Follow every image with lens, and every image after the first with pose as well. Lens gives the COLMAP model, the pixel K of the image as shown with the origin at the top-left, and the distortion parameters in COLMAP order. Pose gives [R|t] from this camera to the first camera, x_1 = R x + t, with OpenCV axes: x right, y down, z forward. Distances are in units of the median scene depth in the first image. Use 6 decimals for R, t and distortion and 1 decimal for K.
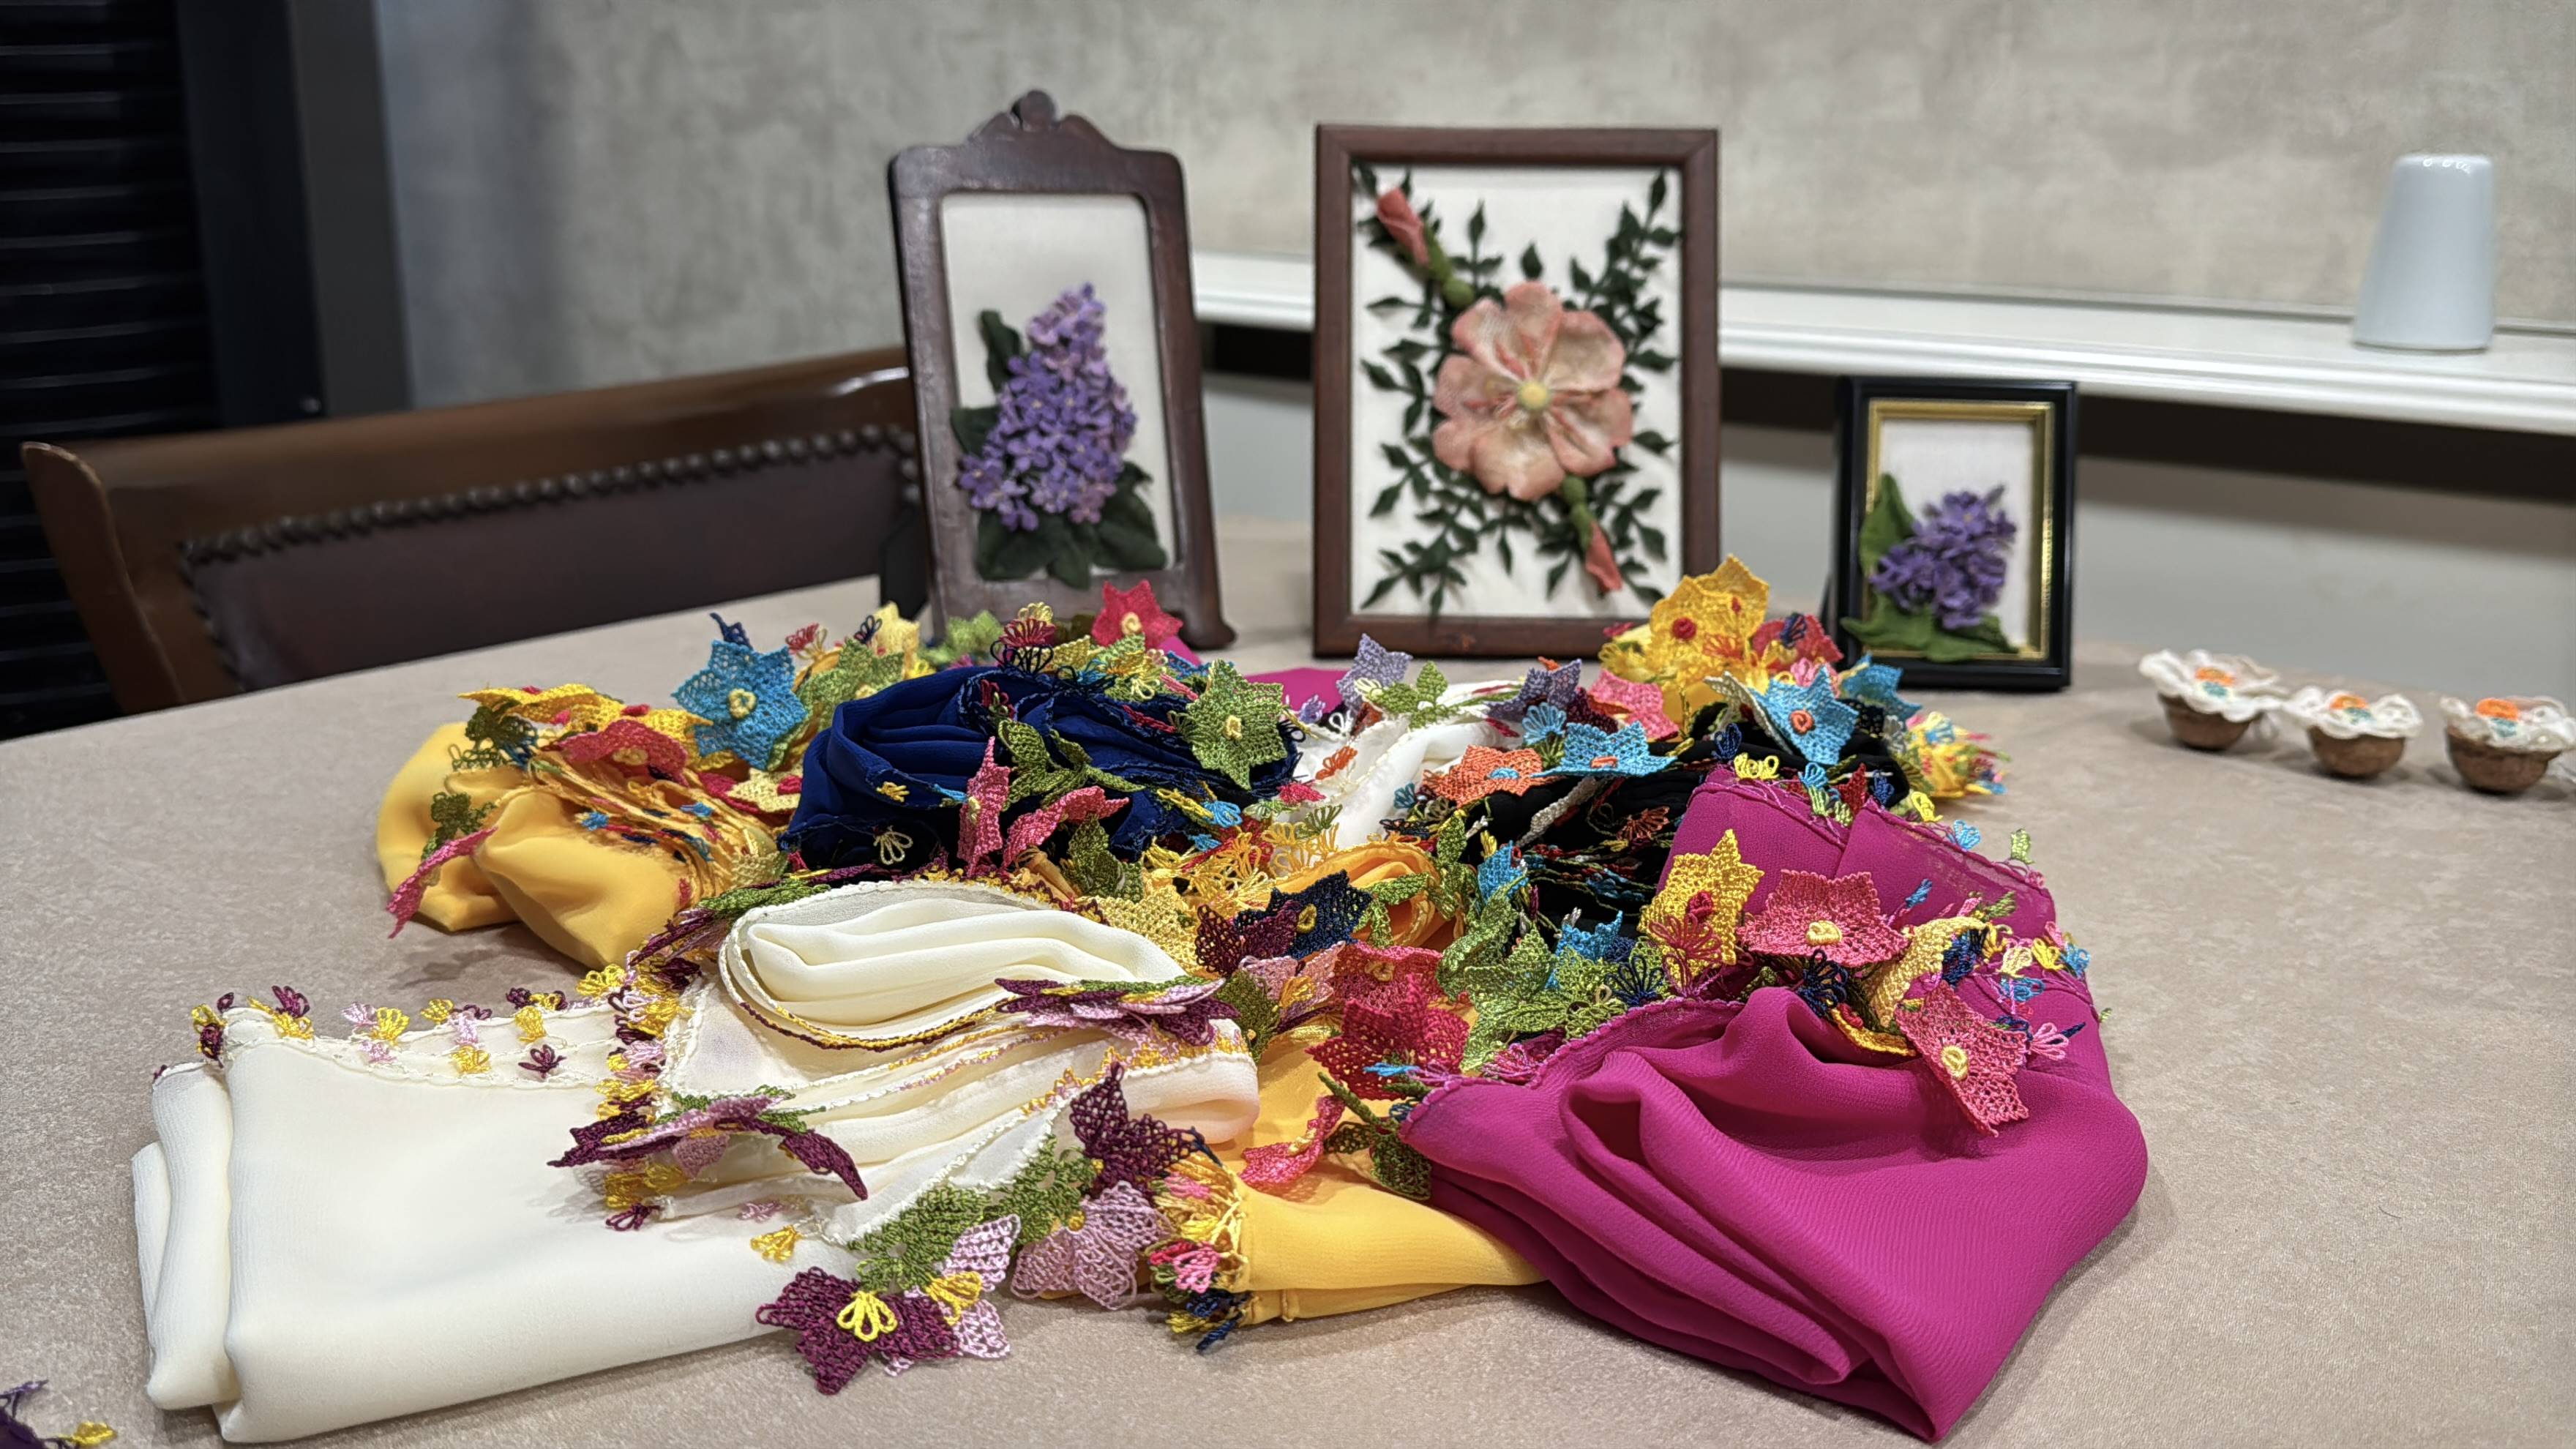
lens RADIAL K [[2471.0, 0, 1284.9], [0, 2471.0, 730.9], [0, 0, 1]] dist [0.176374, 0.000000]
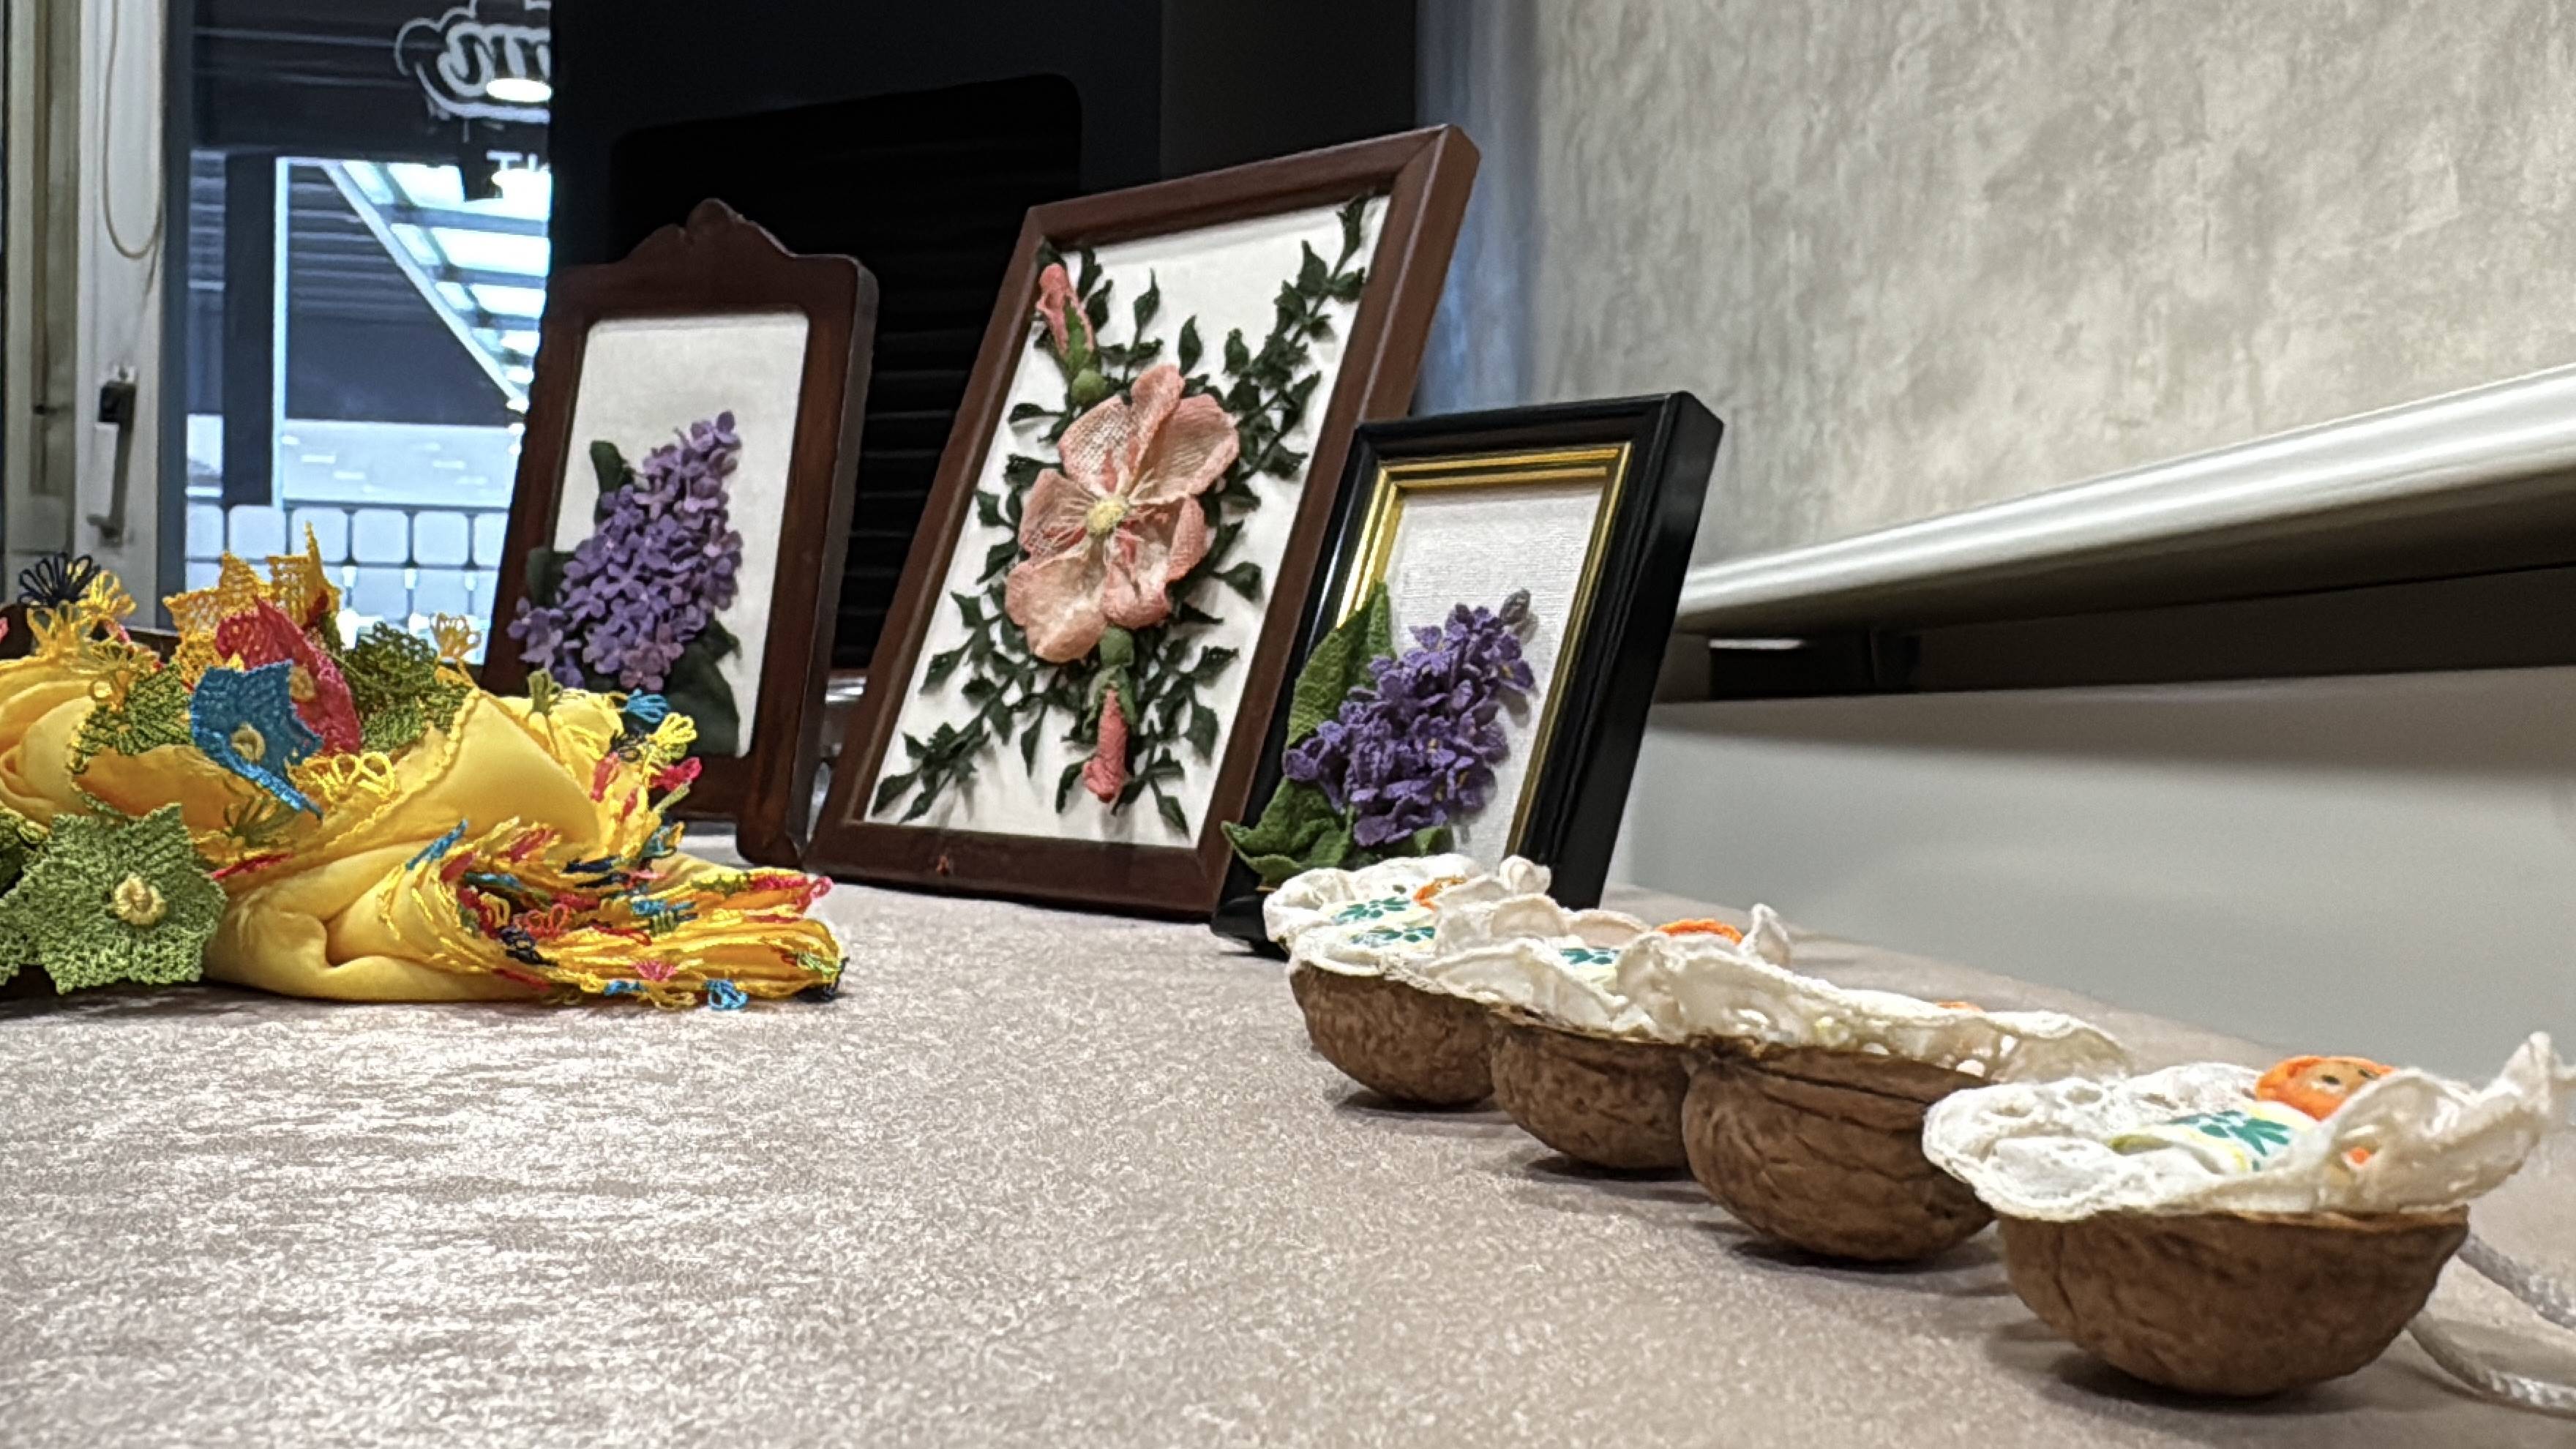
lens RADIAL K [[2263.6, 0, 1280.7], [0, 2263.6, 732.0], [0, 0, 1]] dist [0.021159, 0.018460]
pose [[0.702221, -0.003155, -0.711952, 0.563549], [-0.183902, 0.965250, -0.185666, 0.025749], [0.687798, 0.261308, 0.677239, 0.630746]]
